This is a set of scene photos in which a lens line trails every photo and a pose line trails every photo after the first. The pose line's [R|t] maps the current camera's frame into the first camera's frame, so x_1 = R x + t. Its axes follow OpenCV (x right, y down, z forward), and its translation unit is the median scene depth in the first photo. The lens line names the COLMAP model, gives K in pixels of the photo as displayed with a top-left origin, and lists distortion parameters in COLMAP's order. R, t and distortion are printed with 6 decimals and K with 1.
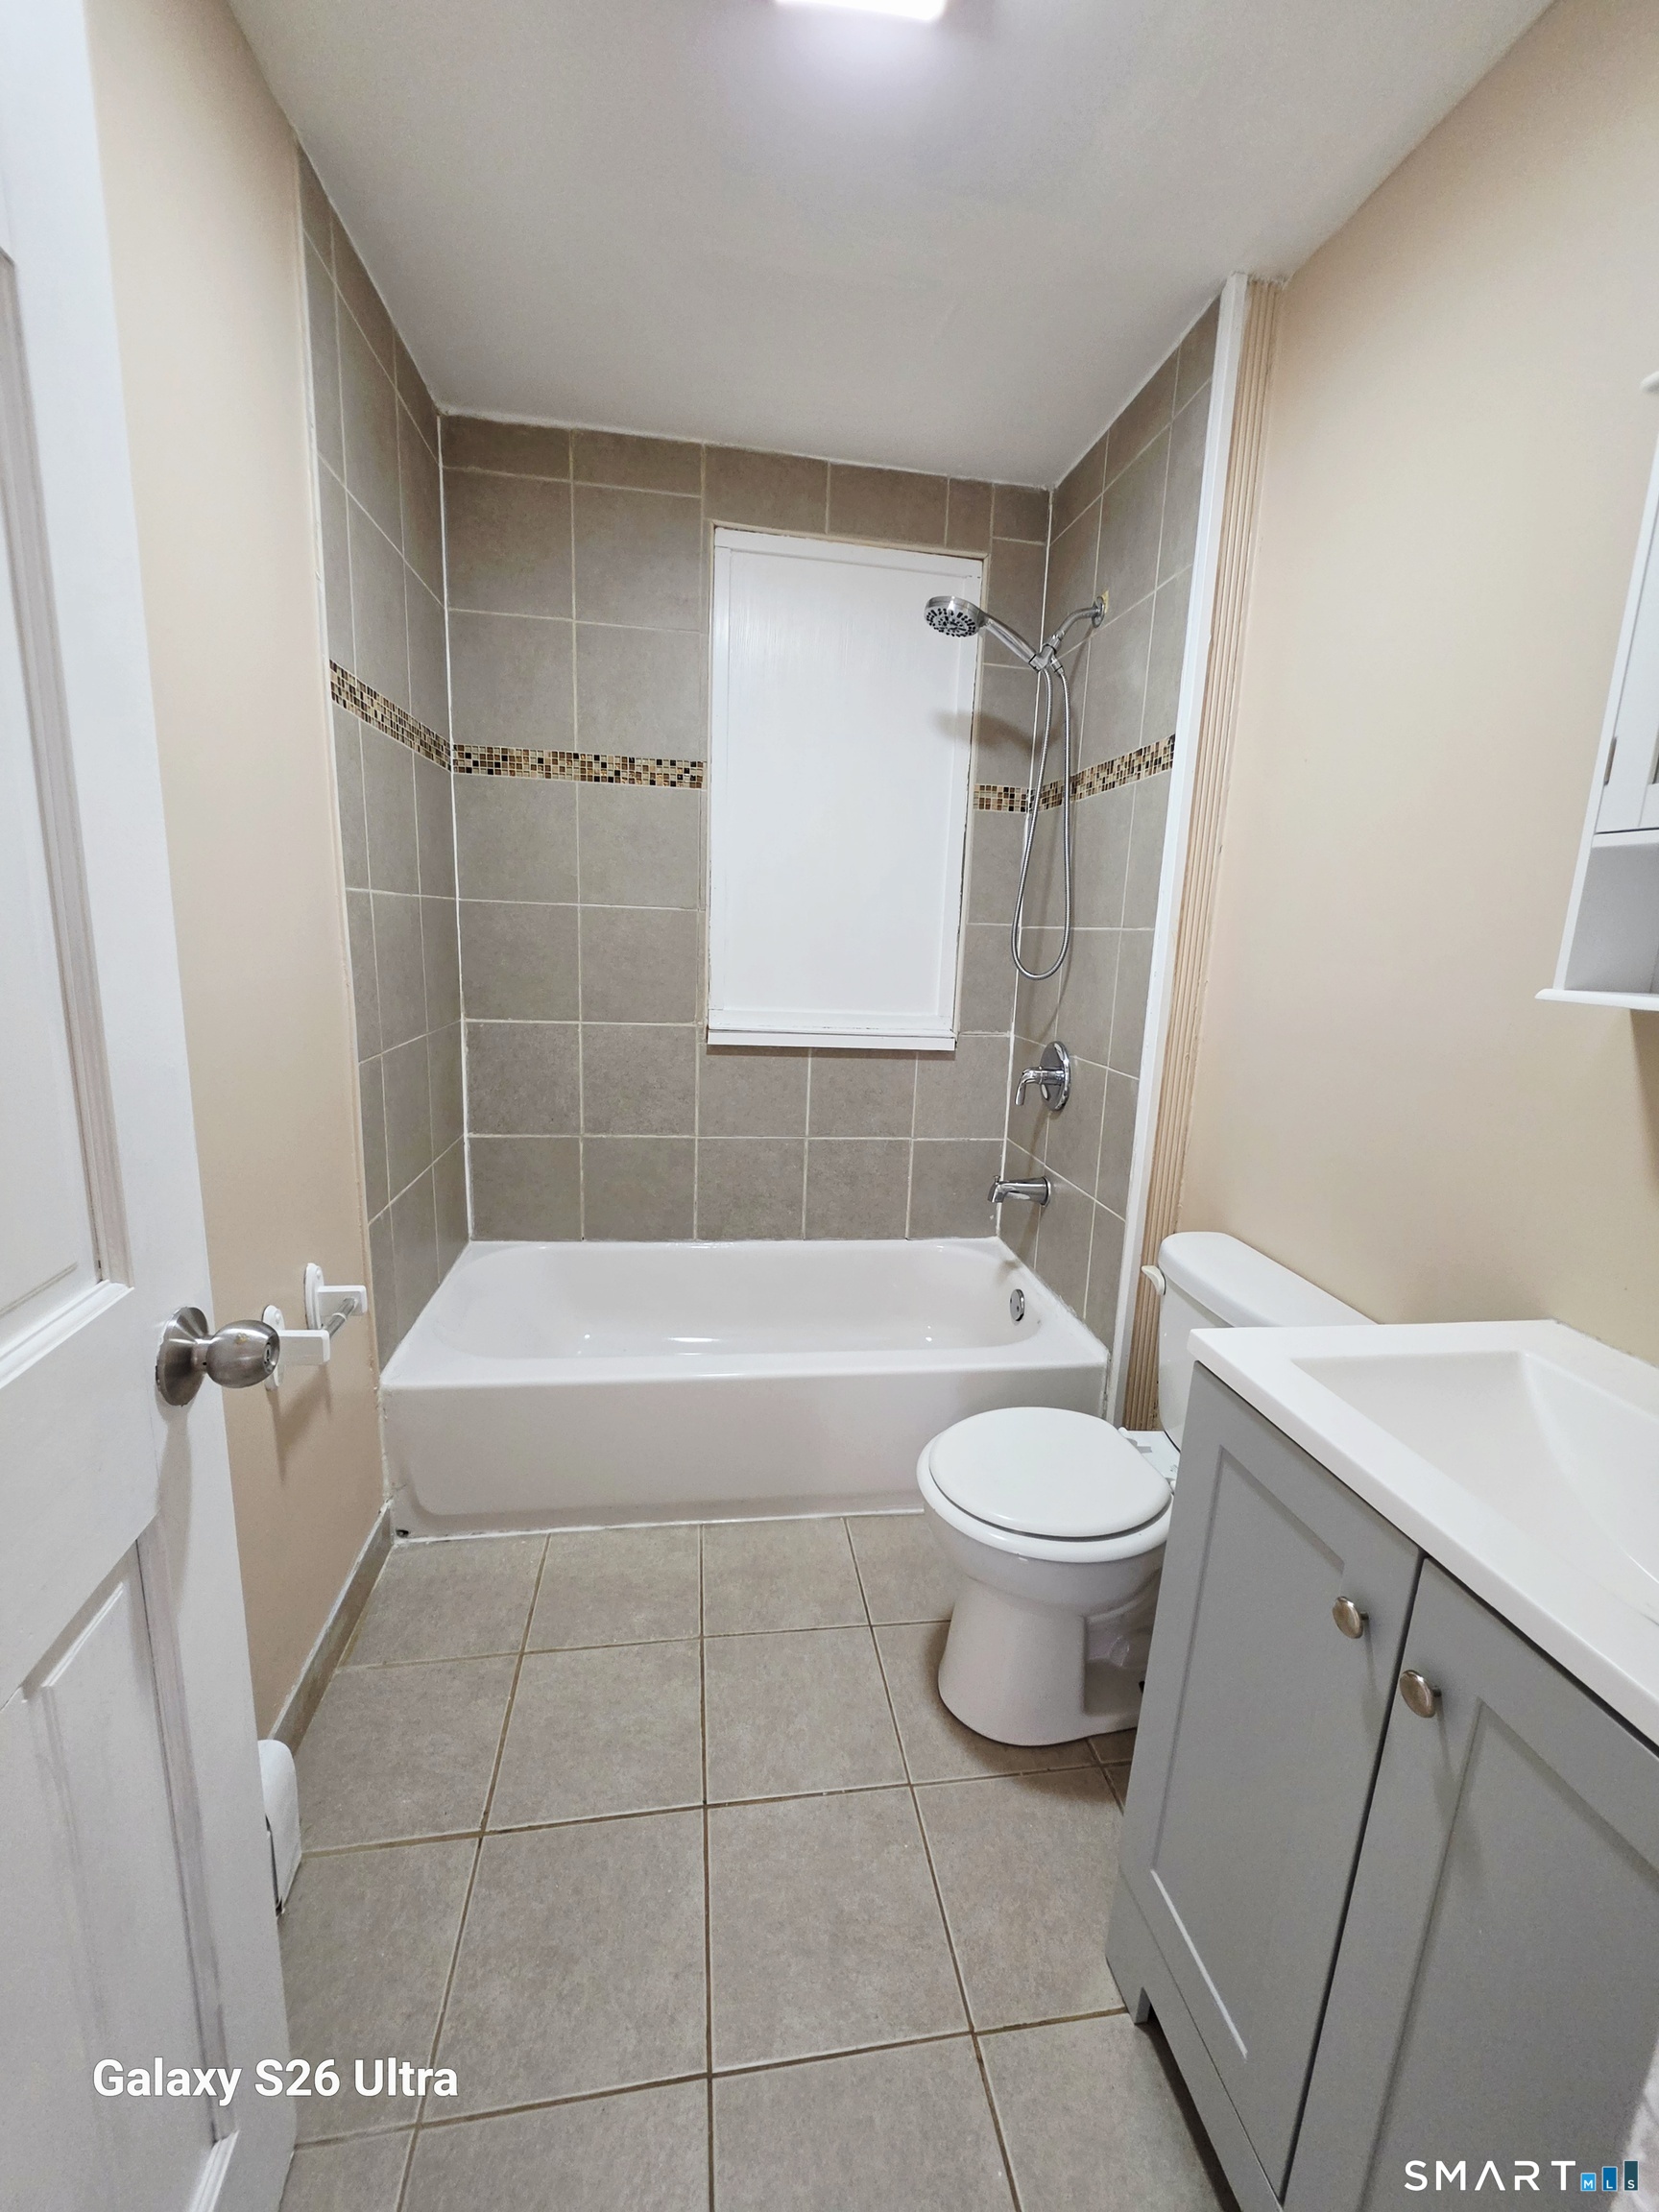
lens RADIAL K [[892.8, 0, 841.2], [0, 892.8, 1097.0], [0, 0, 1]] dist [-0.003951, 0.000797]
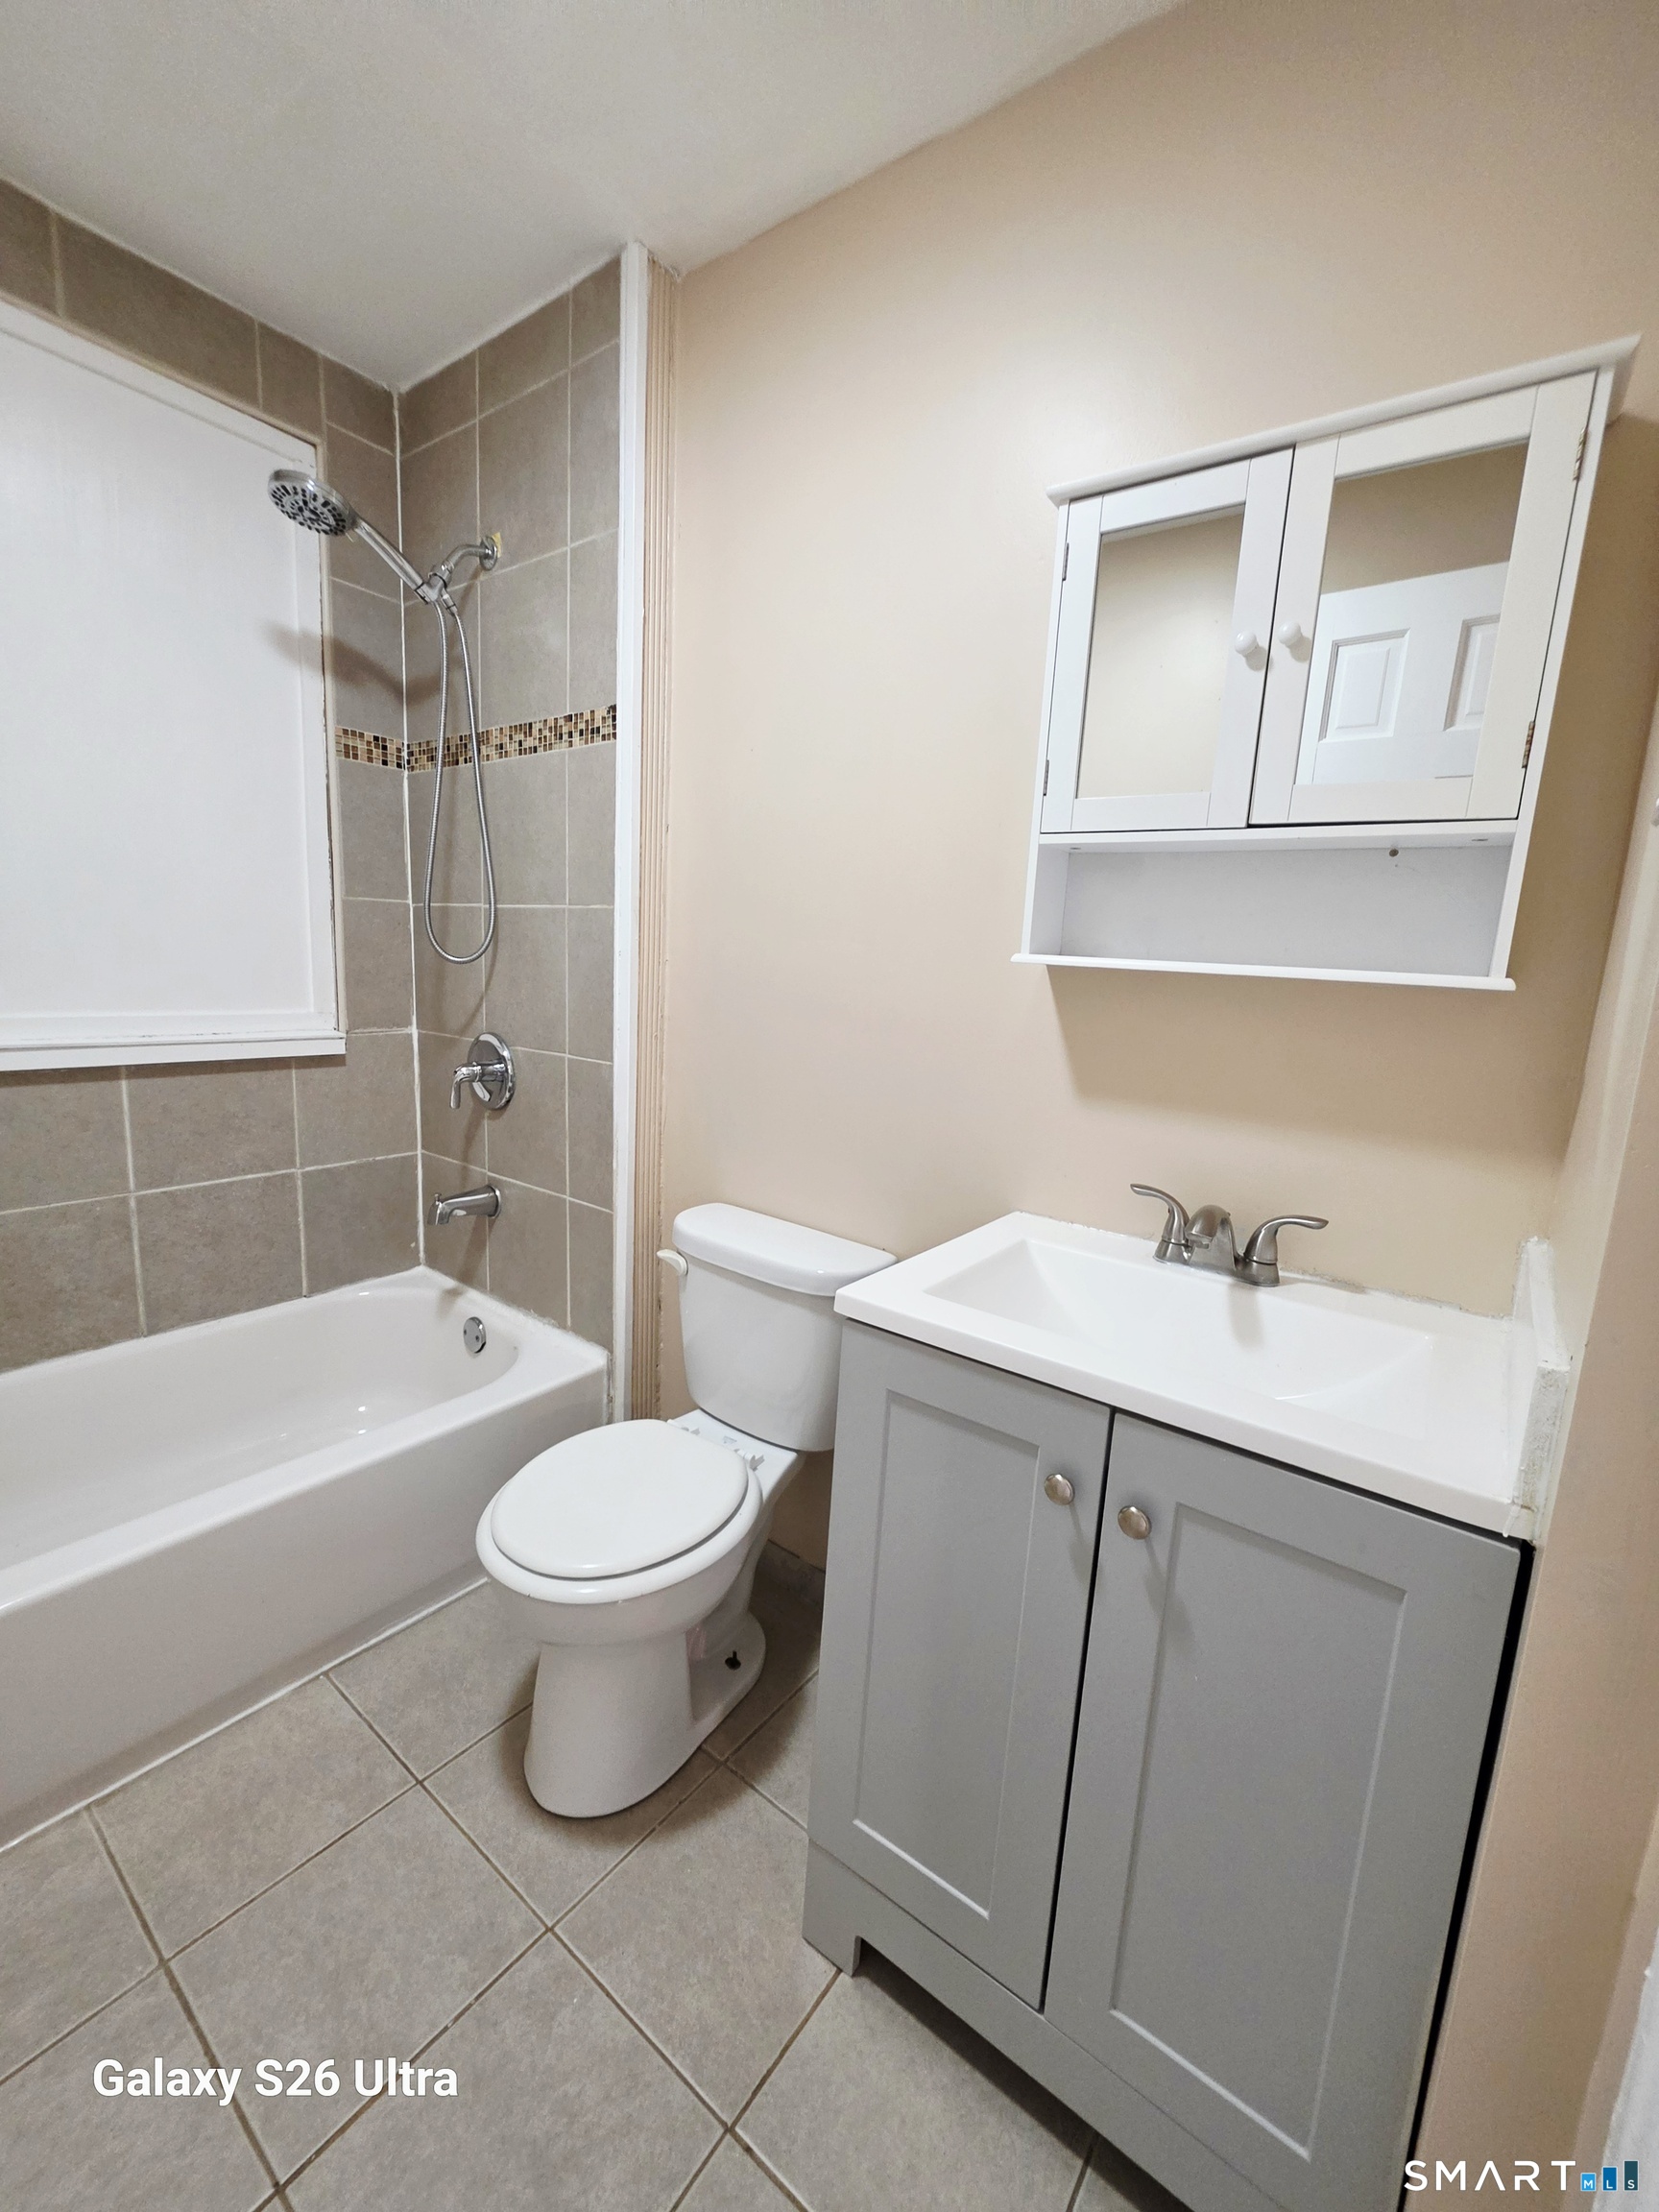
lens RADIAL K [[892.8, 0, 841.2], [0, 892.8, 1097.0], [0, 0, 1]] dist [-0.003951, 0.000797]
pose [[0.716510, -0.116116, 0.687845, -0.134801], [0.110728, 0.992479, 0.052199, -0.005935], [-0.688732, 0.038763, 0.723979, 0.119163]]
